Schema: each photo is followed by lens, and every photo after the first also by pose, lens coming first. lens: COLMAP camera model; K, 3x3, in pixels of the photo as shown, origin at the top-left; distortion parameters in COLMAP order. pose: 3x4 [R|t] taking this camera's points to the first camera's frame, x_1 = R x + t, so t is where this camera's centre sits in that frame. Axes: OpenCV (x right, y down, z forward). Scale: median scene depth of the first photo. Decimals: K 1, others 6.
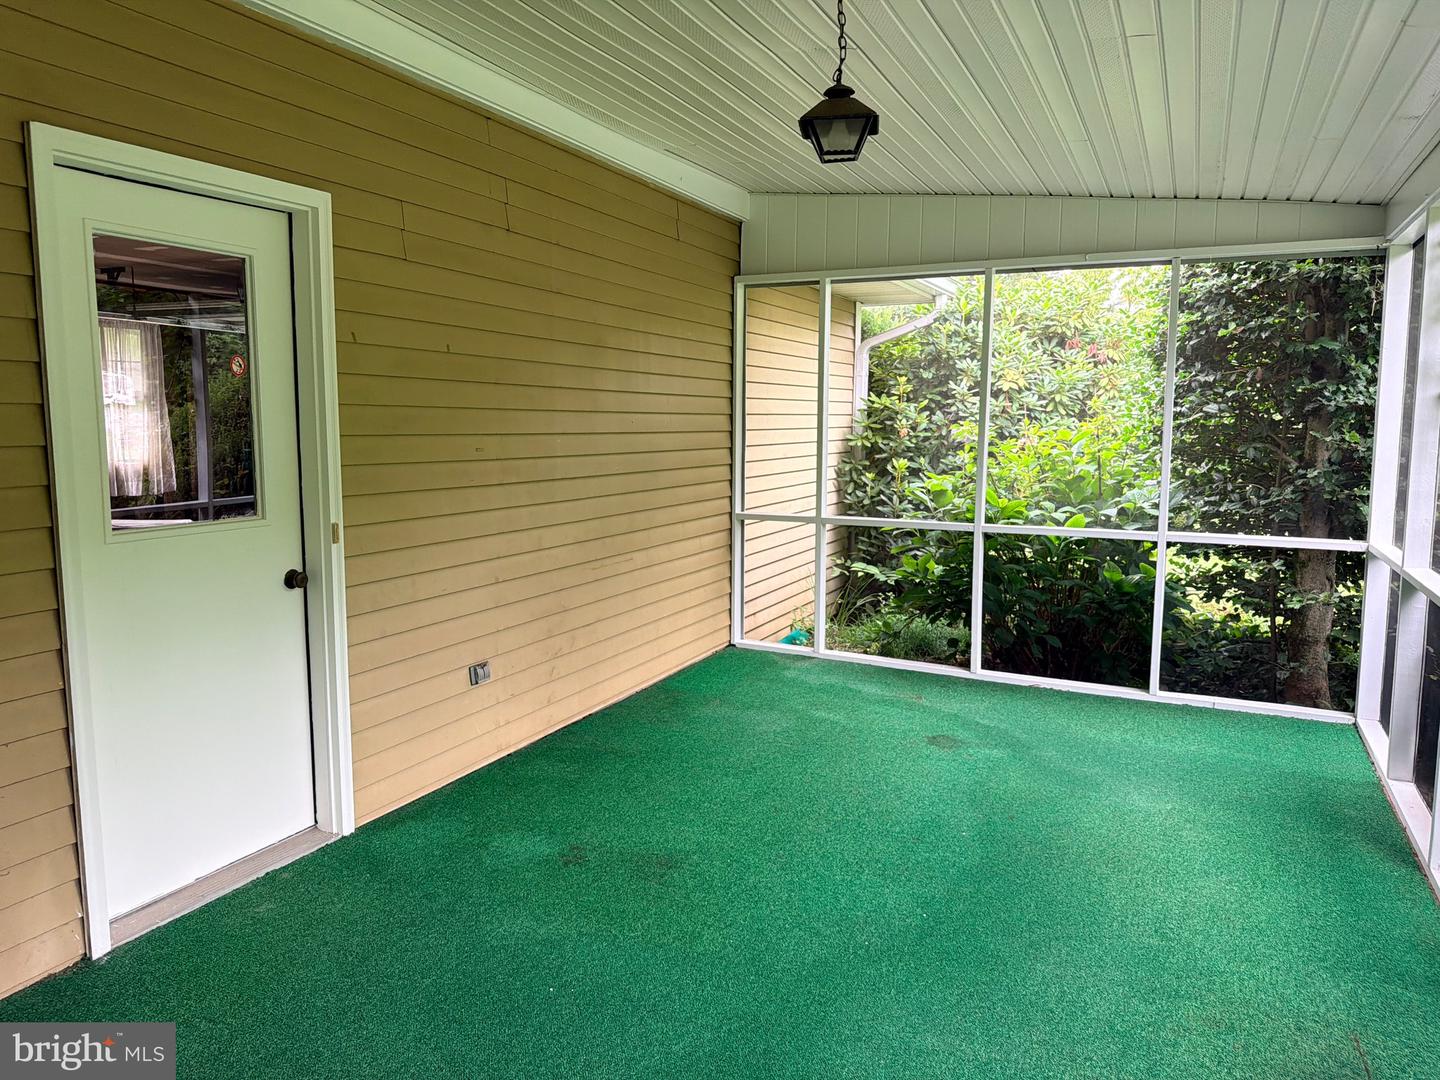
lens RADIAL K [[1043.3, 0, 690.8], [0, 1043.3, 531.3], [0, 0, 1]] dist [0.083129, -0.101571]
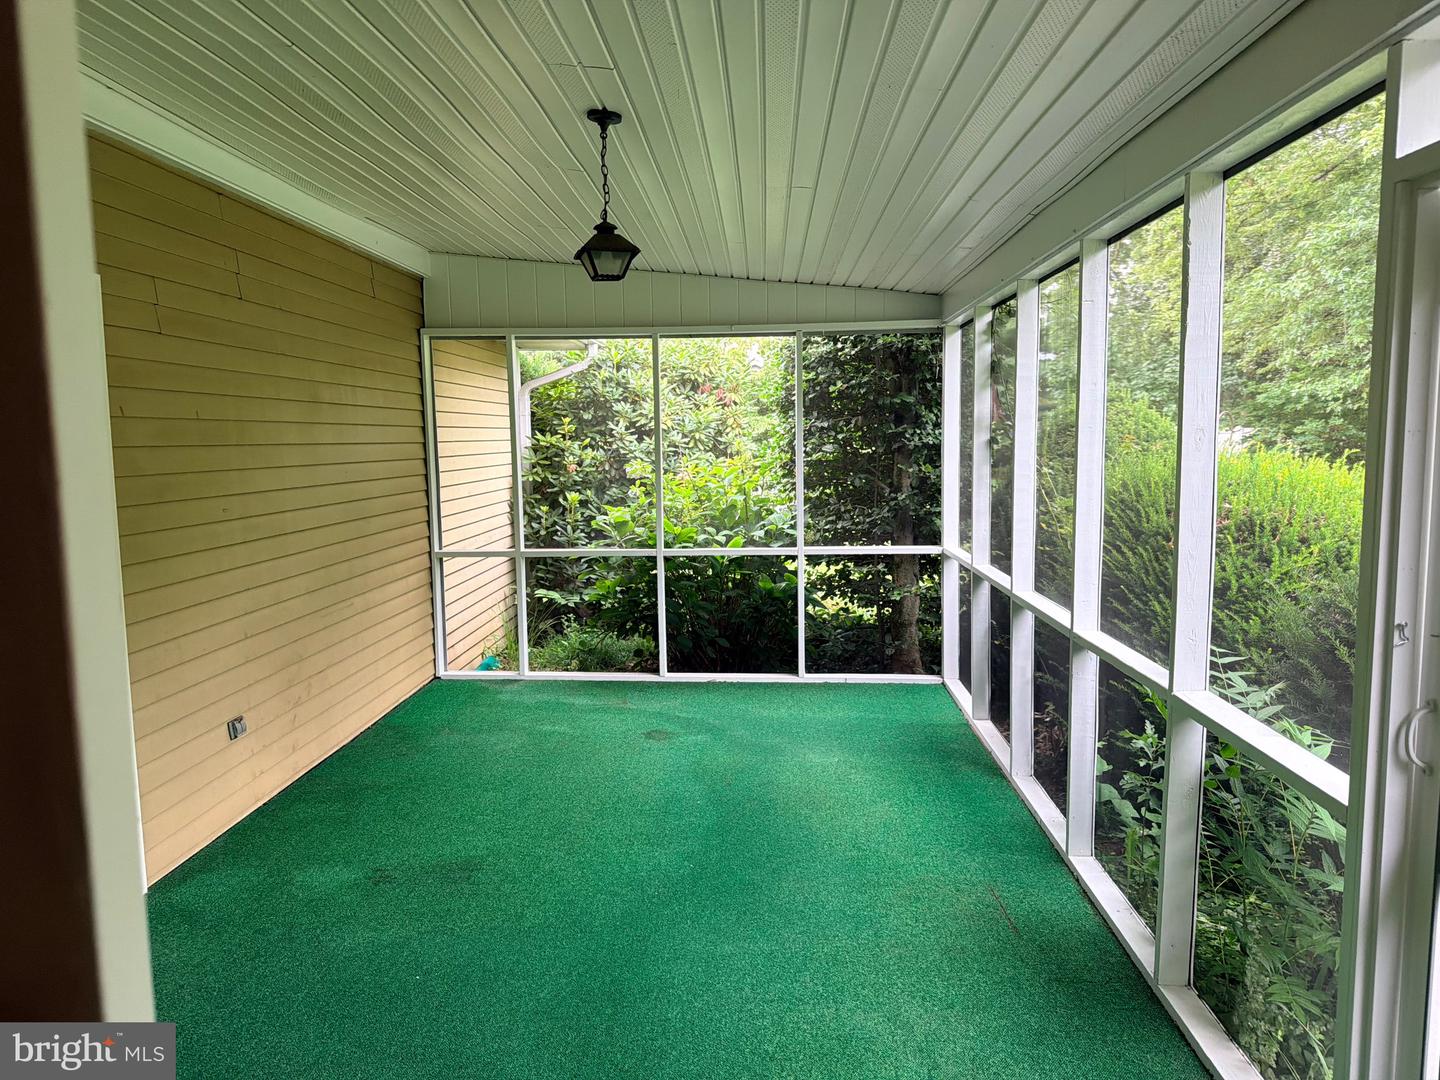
lens RADIAL K [[1043.3, 0, 701.4], [0, 1043.3, 541.7], [0, 0, 1]] dist [0.083129, -0.101571]
pose [[0.927277, -0.058887, 0.369716, -0.124441], [0.062824, 0.998024, 0.001392, -0.015624], [-0.369068, 0.021936, 0.929144, -0.110105]]
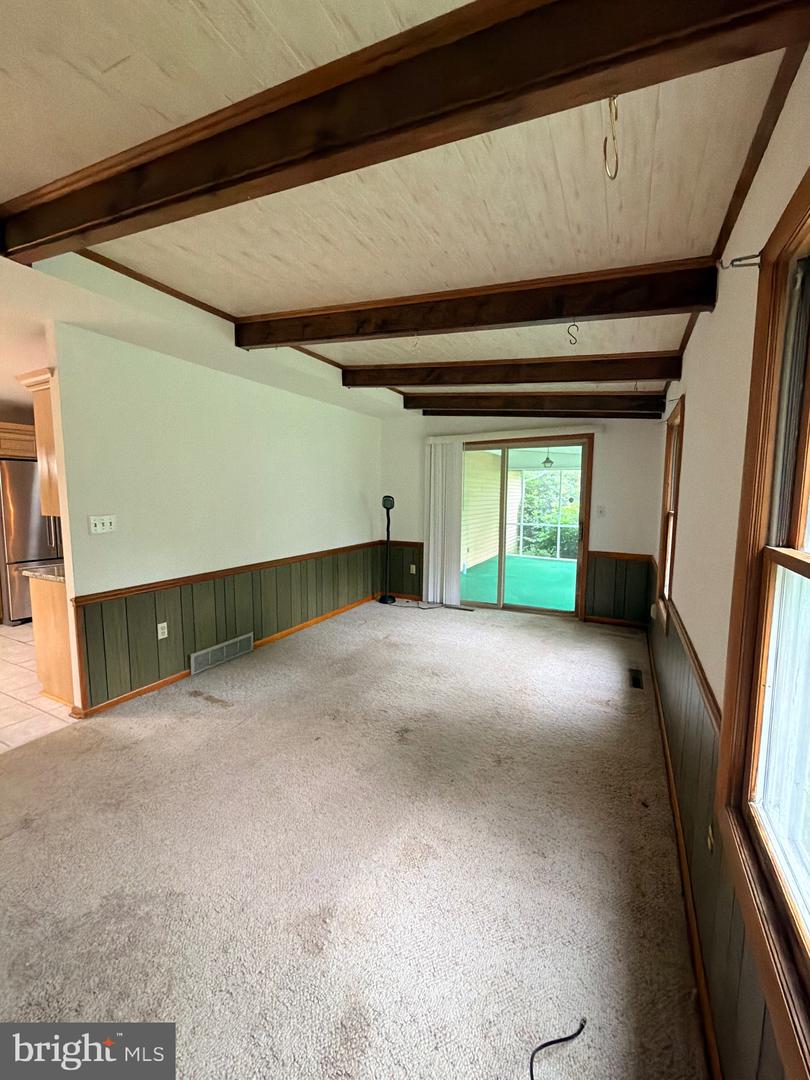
lens RADIAL K [[427.1, 0, 404.1], [0, 427.1, 539.2], [0, 0, 1]] dist [-0.000528, 0.000207]
pose [[0.999484, -0.002246, -0.032042, -0.366526], [0.002123, 0.999990, -0.003899, 0.065727], [0.032051, 0.003829, 0.999479, -0.943157]]
